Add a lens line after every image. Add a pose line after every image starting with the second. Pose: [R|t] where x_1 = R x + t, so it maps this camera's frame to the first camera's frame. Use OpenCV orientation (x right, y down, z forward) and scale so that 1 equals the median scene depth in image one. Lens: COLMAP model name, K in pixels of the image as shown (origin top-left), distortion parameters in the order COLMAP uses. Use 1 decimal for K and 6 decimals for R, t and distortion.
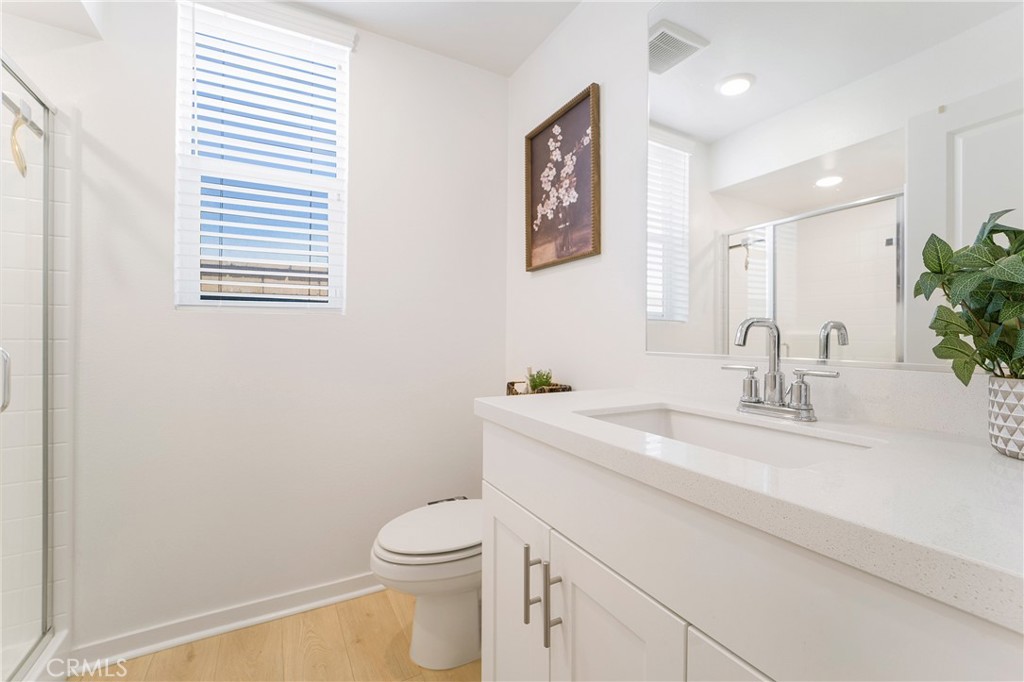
lens RADIAL K [[441.2, 0, 512.0], [0, 441.2, 341.0], [0, 0, 1]] dist [0.000923, -0.000169]
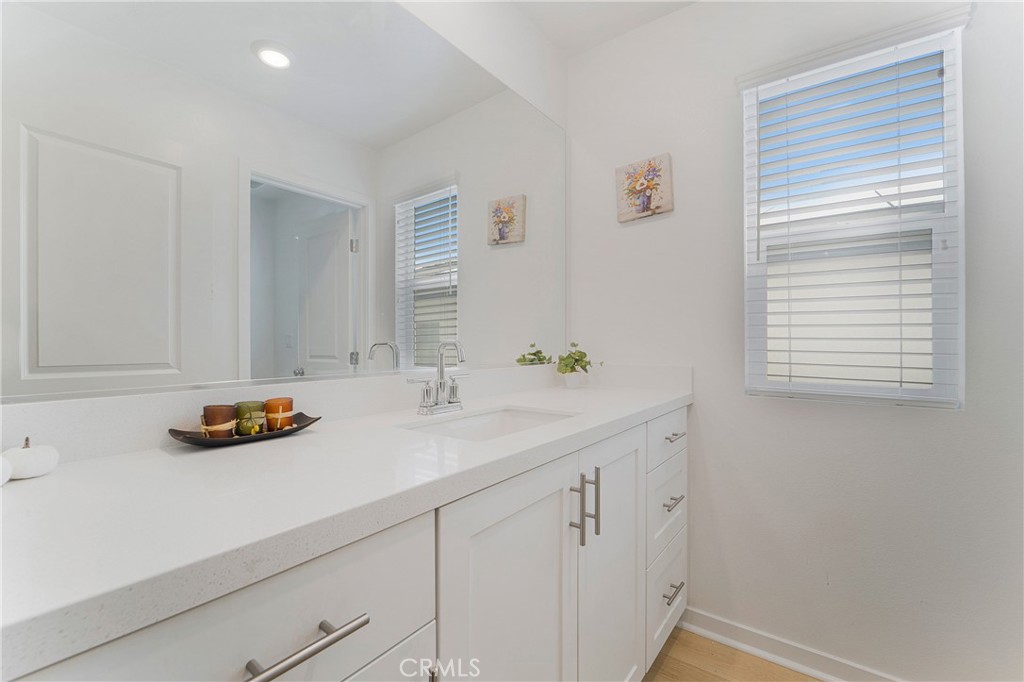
lens RADIAL K [[441.2, 0, 512.0], [0, 441.2, 341.0], [0, 0, 1]] dist [0.000923, -0.000169]
pose [[-0.421520, -0.000302, 0.906819, -0.691559], [0.004102, 0.999989, 0.002239, -0.047823], [-0.906810, 0.004664, -0.421514, 1.370520]]
